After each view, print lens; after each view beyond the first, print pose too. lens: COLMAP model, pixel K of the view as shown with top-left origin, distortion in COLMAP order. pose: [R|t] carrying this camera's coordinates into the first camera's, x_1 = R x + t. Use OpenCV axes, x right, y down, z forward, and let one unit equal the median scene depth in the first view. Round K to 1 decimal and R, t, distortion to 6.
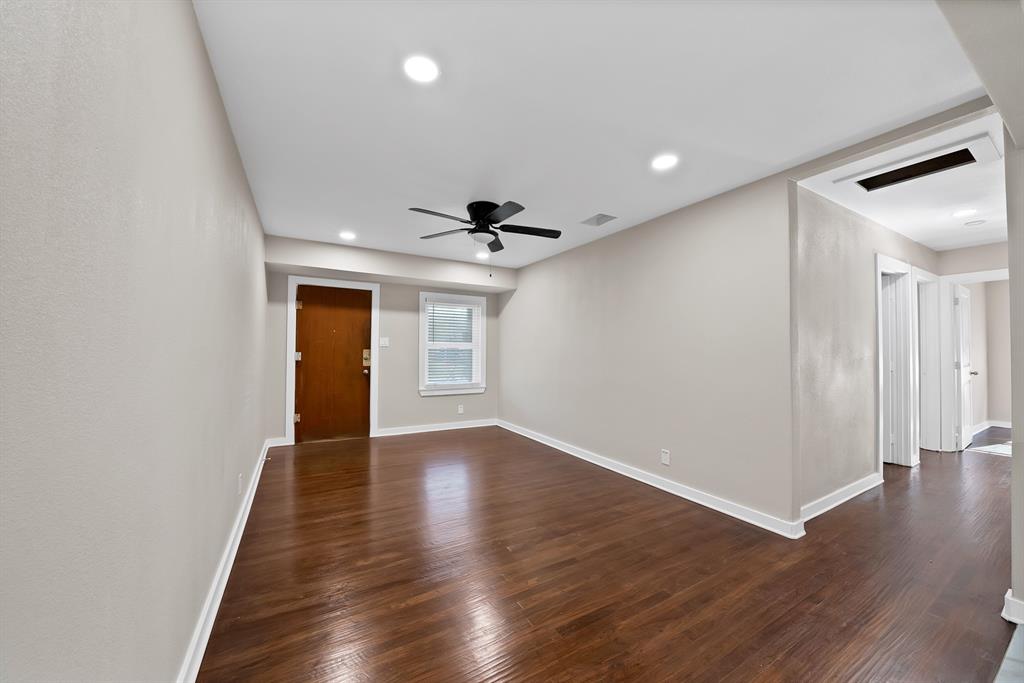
lens RADIAL K [[371.7, 0, 503.5], [0, 371.7, 342.5], [0, 0, 1]] dist [-0.023564, 0.000730]
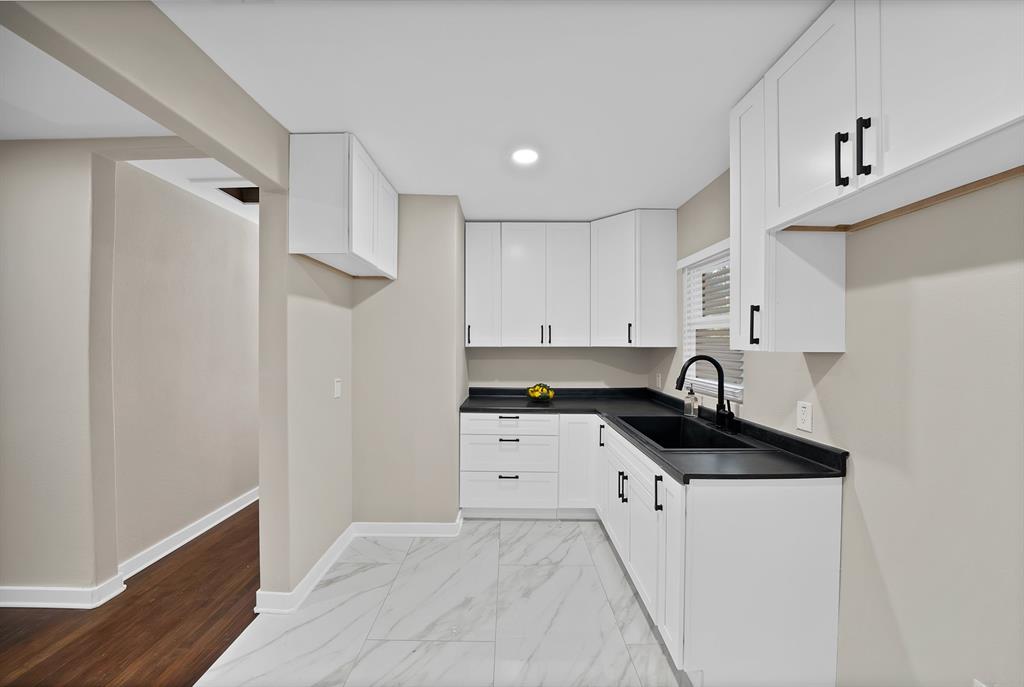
lens RADIAL K [[371.7, 0, 511.4], [0, 371.7, 345.0], [0, 0, 1]] dist [-0.023564, 0.000730]
pose [[0.473714, -0.000411, 0.880679, 0.451168], [-0.016690, 0.999816, 0.009444, -0.047233], [-0.880521, -0.019172, 0.473620, -0.133695]]
